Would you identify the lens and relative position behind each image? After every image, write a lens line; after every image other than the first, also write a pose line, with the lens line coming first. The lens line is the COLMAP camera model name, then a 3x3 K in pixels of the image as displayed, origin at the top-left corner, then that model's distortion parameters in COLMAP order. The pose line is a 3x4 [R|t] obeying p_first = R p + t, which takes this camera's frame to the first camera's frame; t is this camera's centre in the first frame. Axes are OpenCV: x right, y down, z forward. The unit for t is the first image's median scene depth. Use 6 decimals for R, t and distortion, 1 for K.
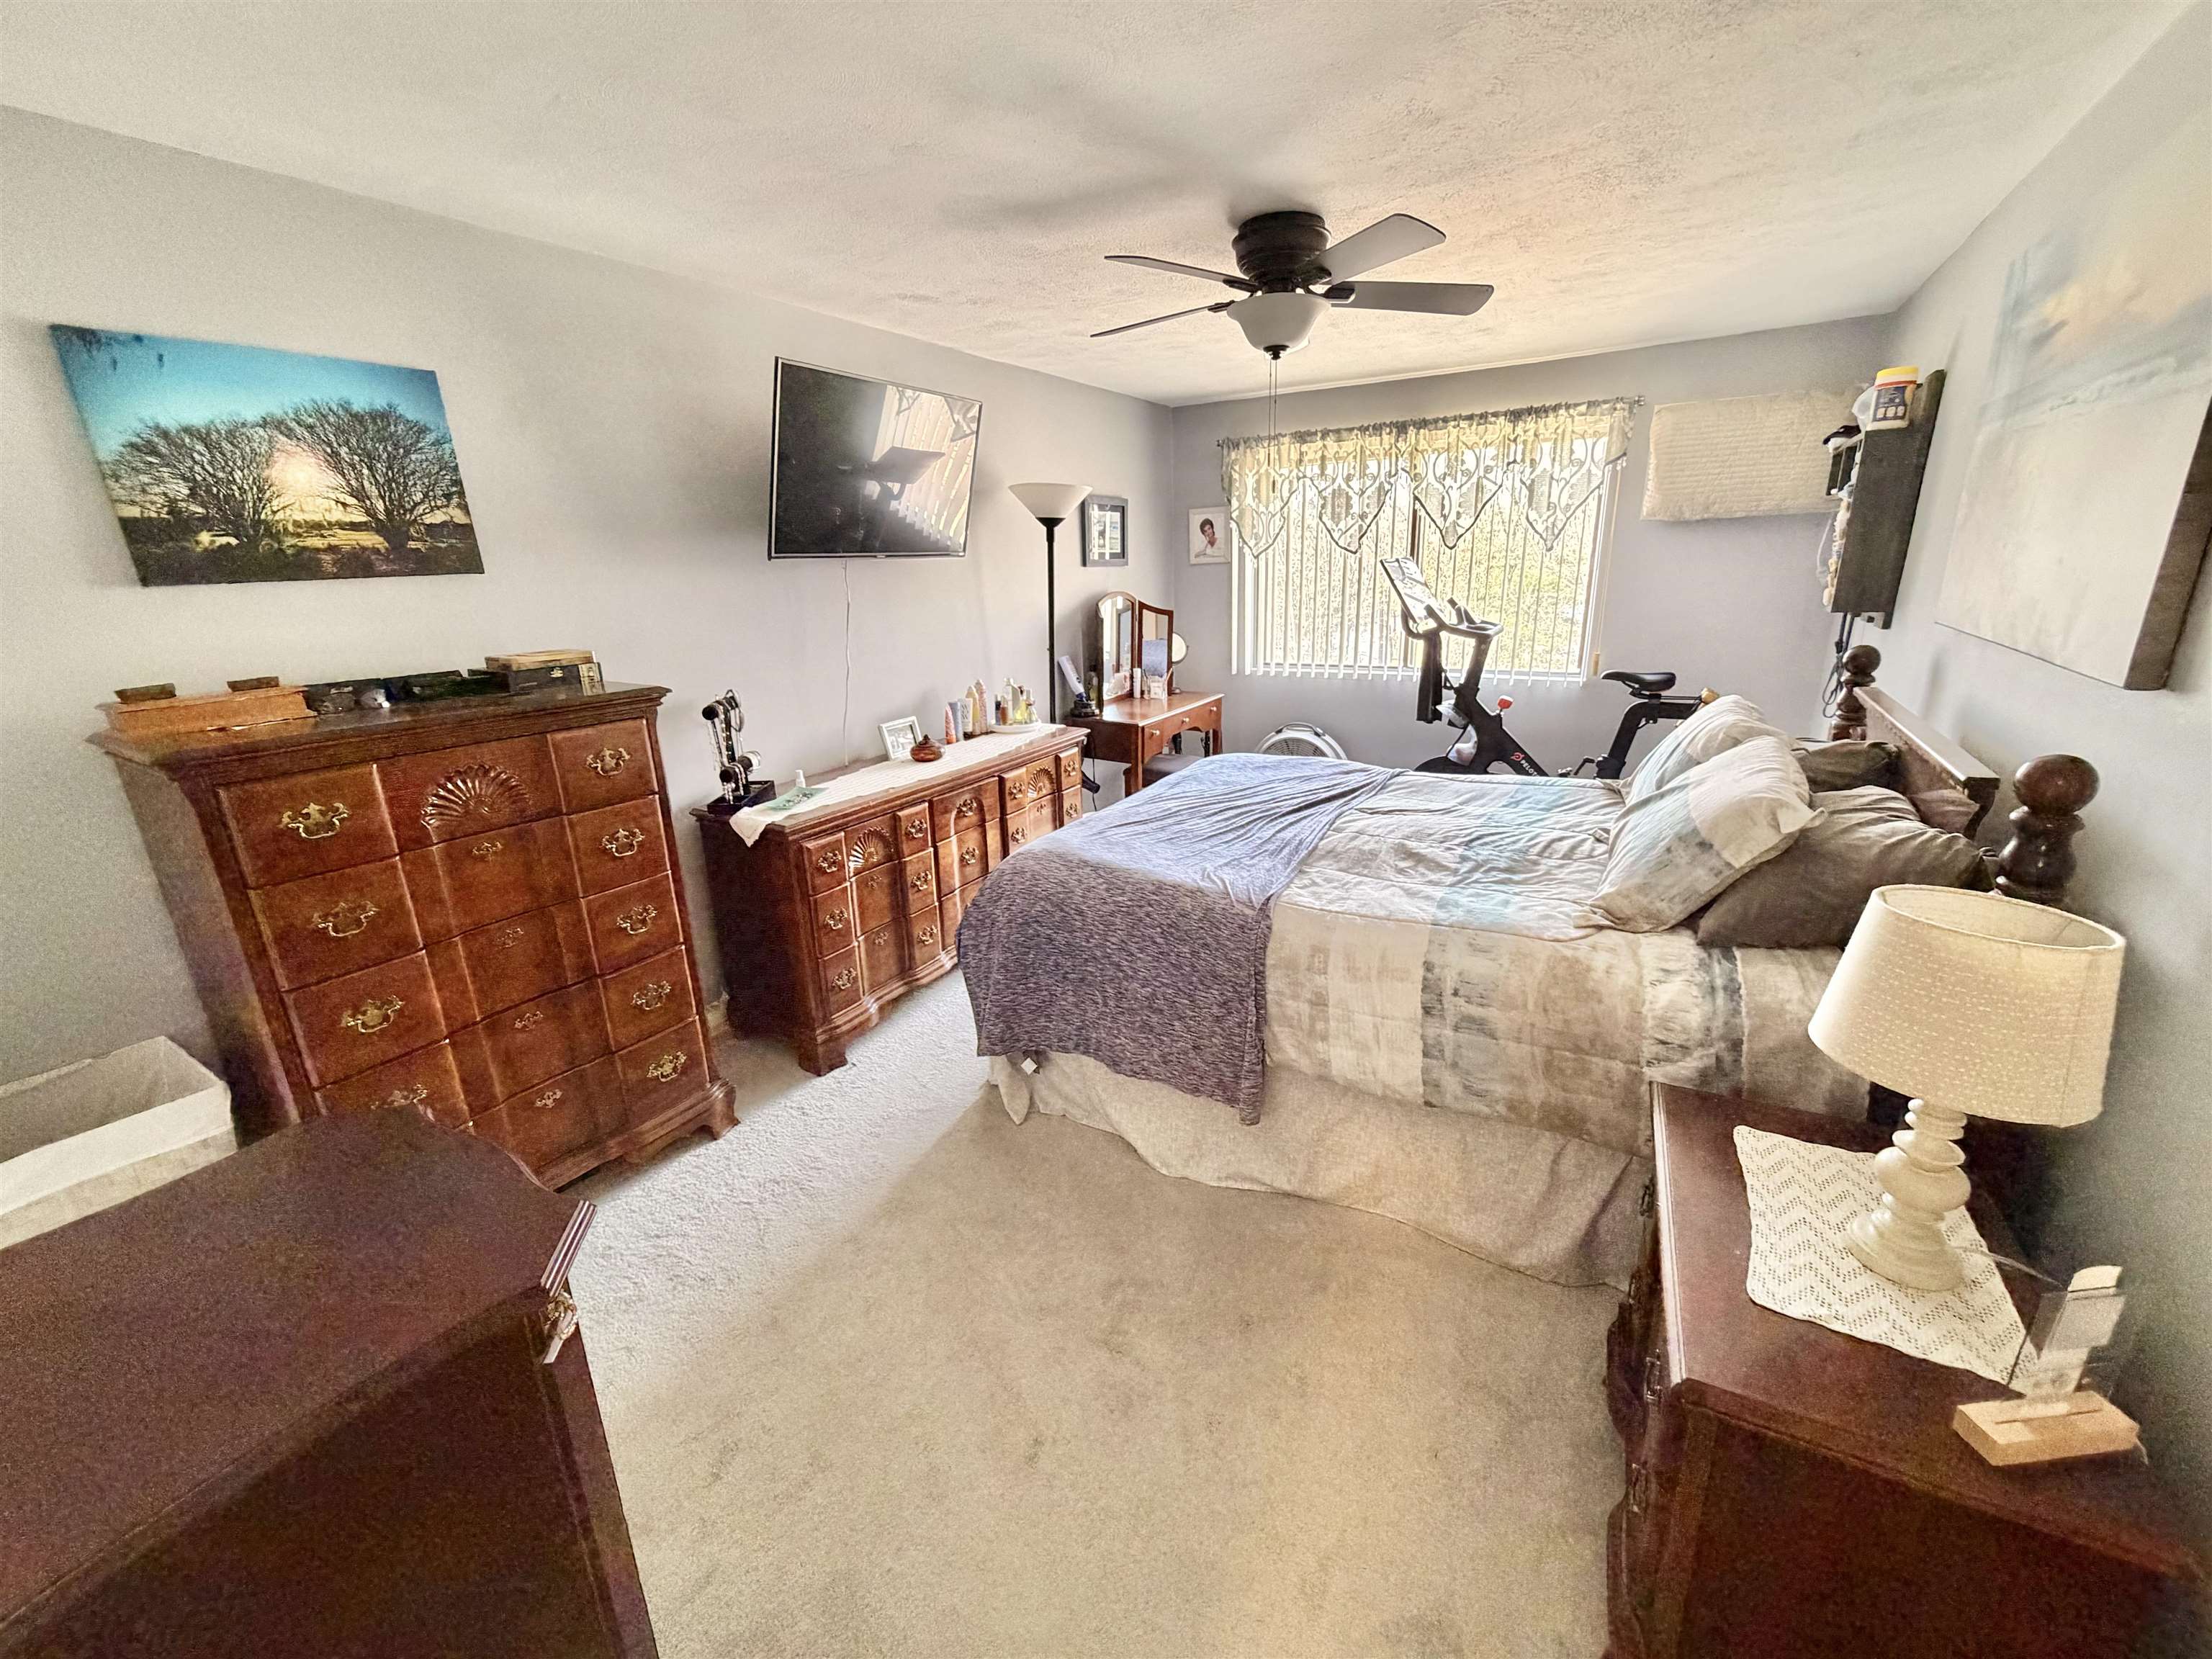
lens RADIAL K [[889.5, 0, 1115.3], [0, 889.5, 829.3], [0, 0, 1]] dist [0.000565, -0.001003]
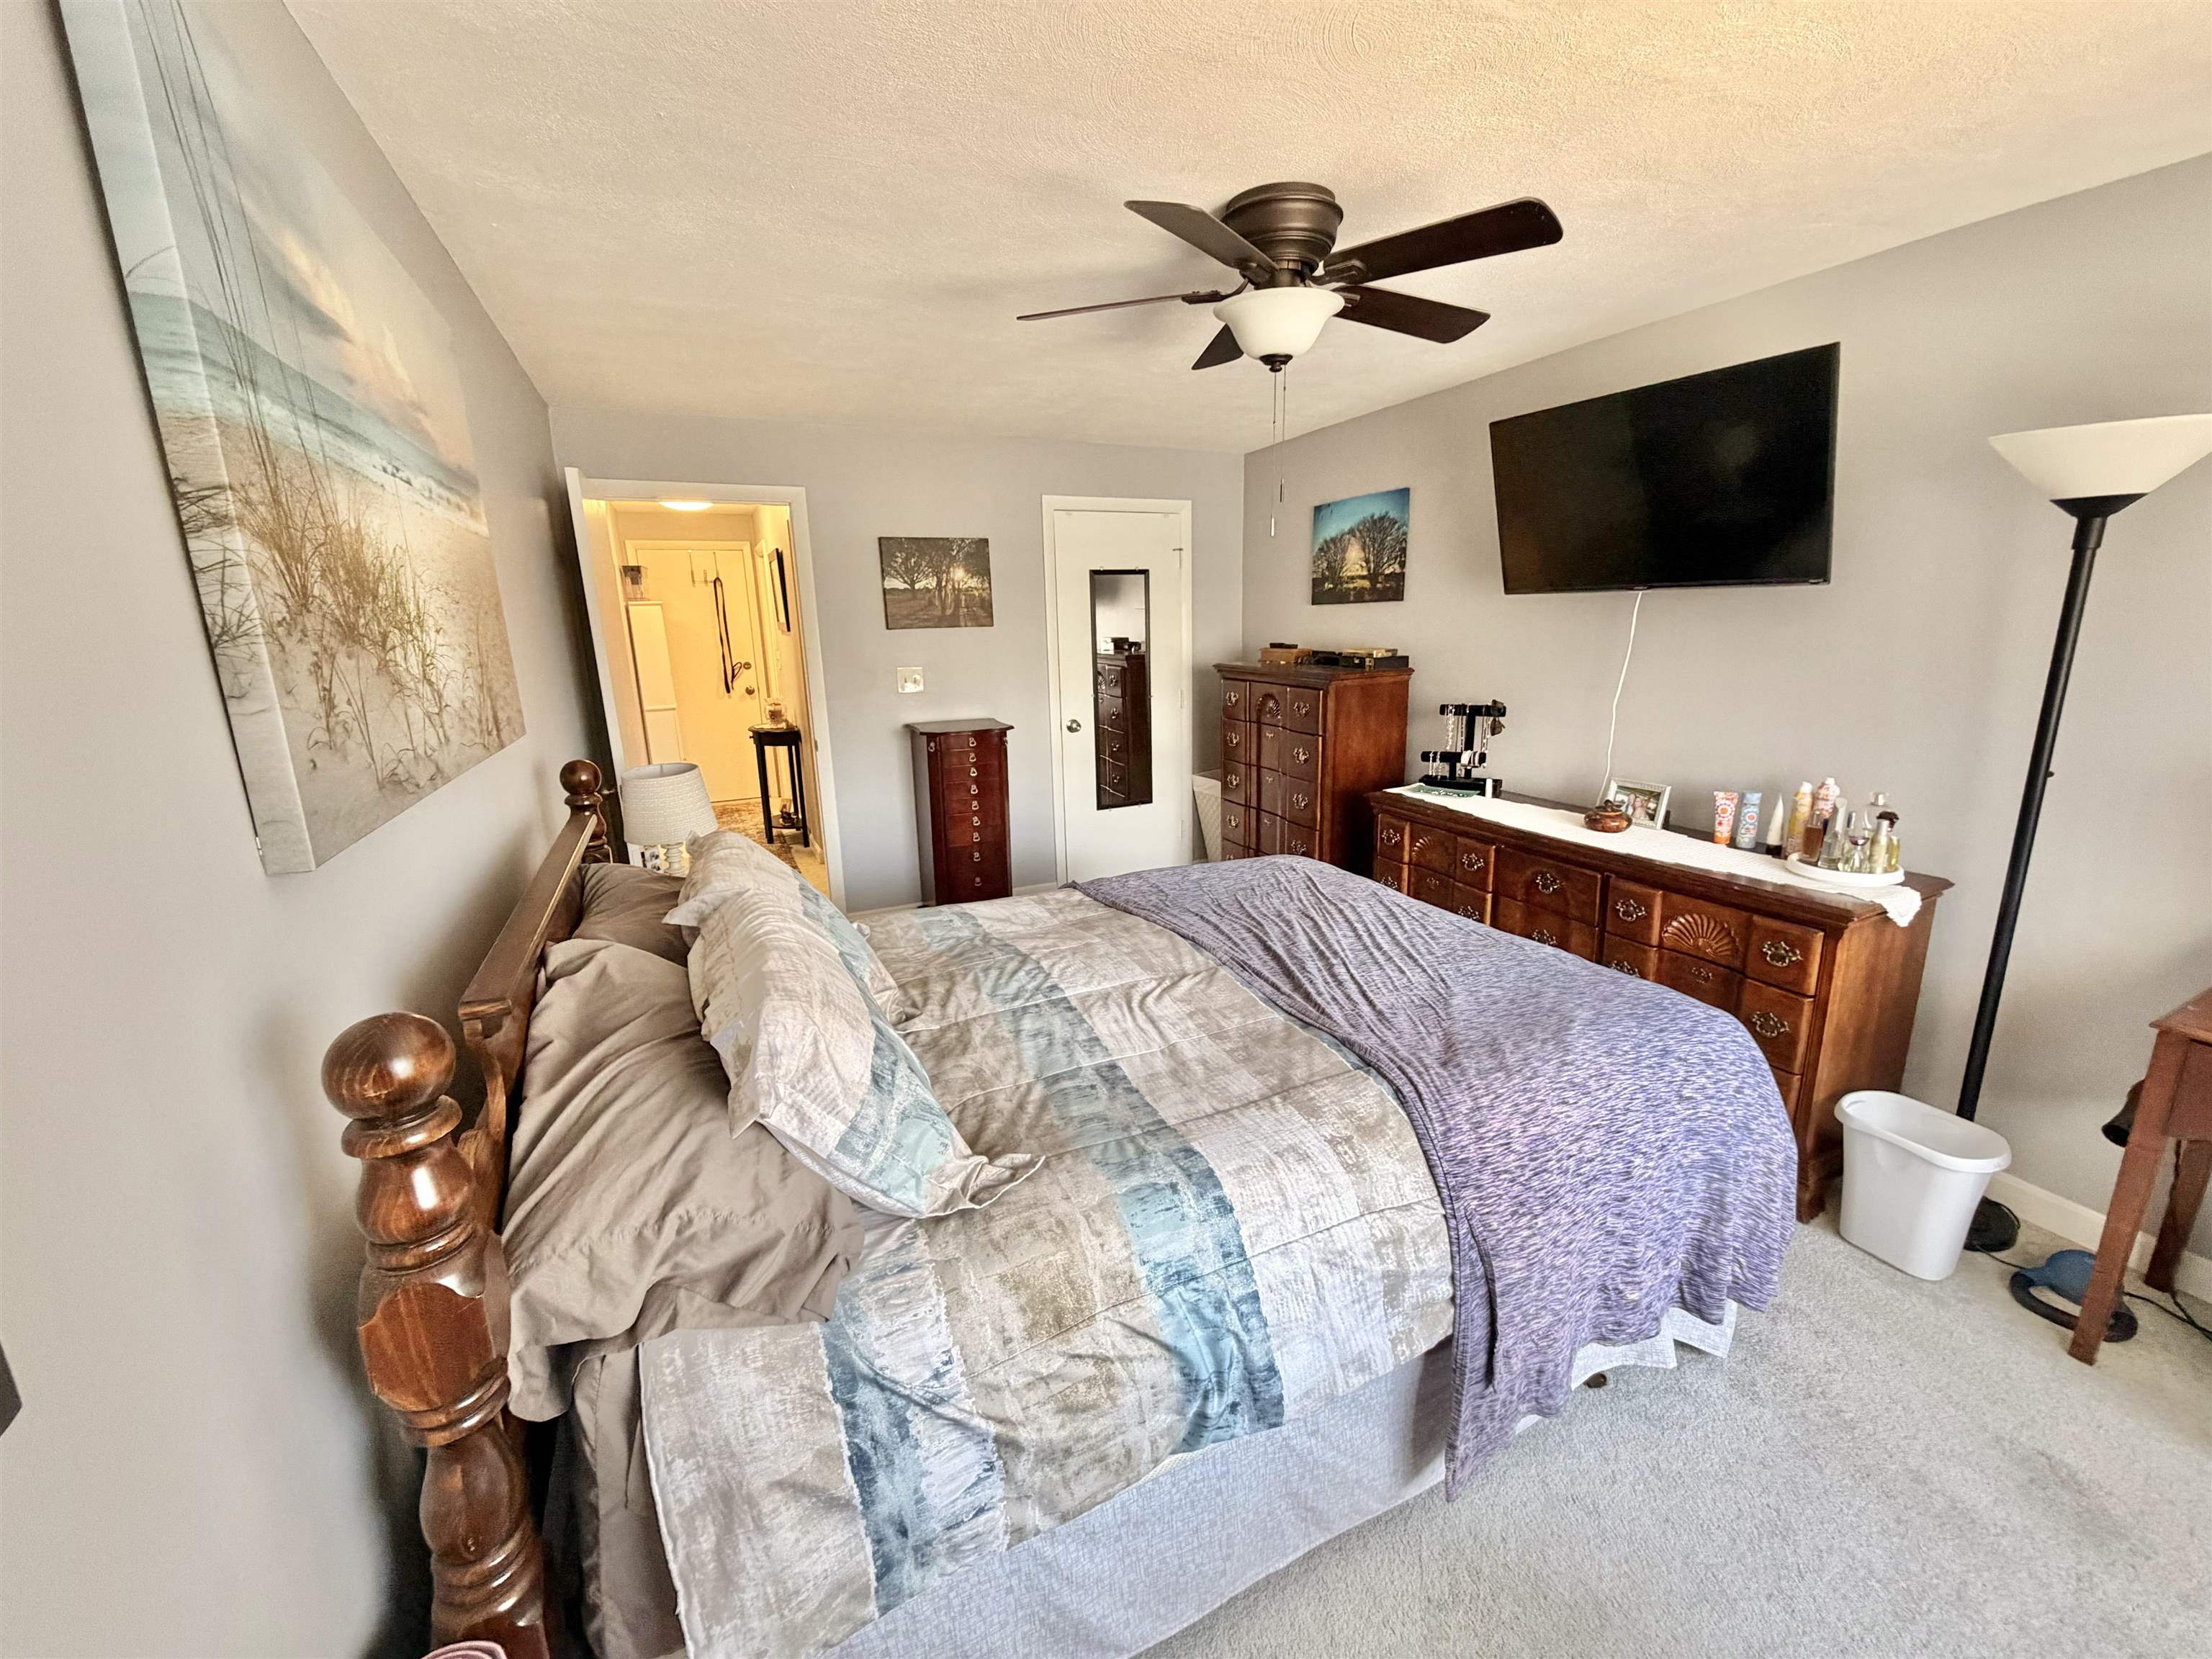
lens RADIAL K [[889.5, 0, 1116.7], [0, 889.5, 820.2], [0, 0, 1]] dist [0.000565, -0.001003]
pose [[-0.548113, 0.231448, -0.803744, 1.151282], [-0.209796, 0.892186, 0.399986, -0.525488], [0.809665, 0.387860, -0.440462, 1.609706]]
